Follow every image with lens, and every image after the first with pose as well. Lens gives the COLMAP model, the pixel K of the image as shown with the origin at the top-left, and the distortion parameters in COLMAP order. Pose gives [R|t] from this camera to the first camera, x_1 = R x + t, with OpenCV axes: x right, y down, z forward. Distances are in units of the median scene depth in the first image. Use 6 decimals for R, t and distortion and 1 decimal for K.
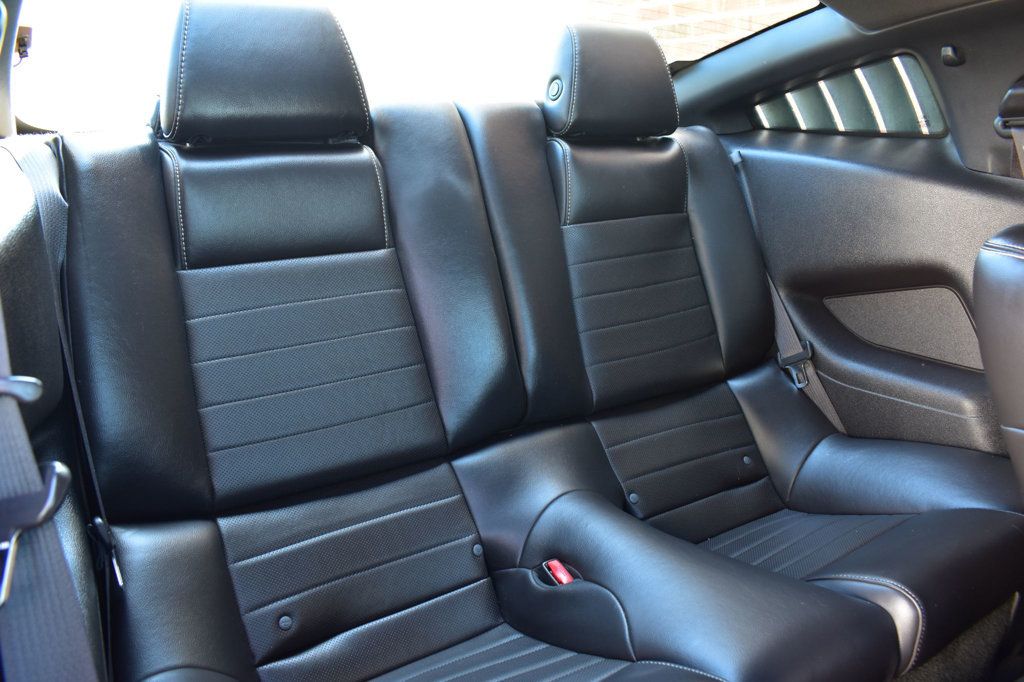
lens RADIAL K [[800.3, 0, 512.3], [0, 800.3, 344.7], [0, 0, 1]] dist [-0.084924, -0.010621]
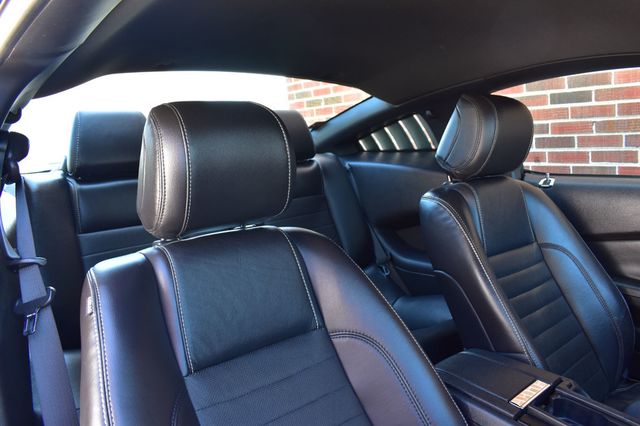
lens RADIAL K [[500.2, 0, 318.7], [0, 500.2, 211.4], [0, 0, 1]] dist [-0.084924, -0.010621]
pose [[0.992493, -0.071036, 0.099559, 0.073021], [0.085018, 0.985907, -0.144080, 0.062946], [-0.087921, 0.151463, 0.984545, -0.270274]]
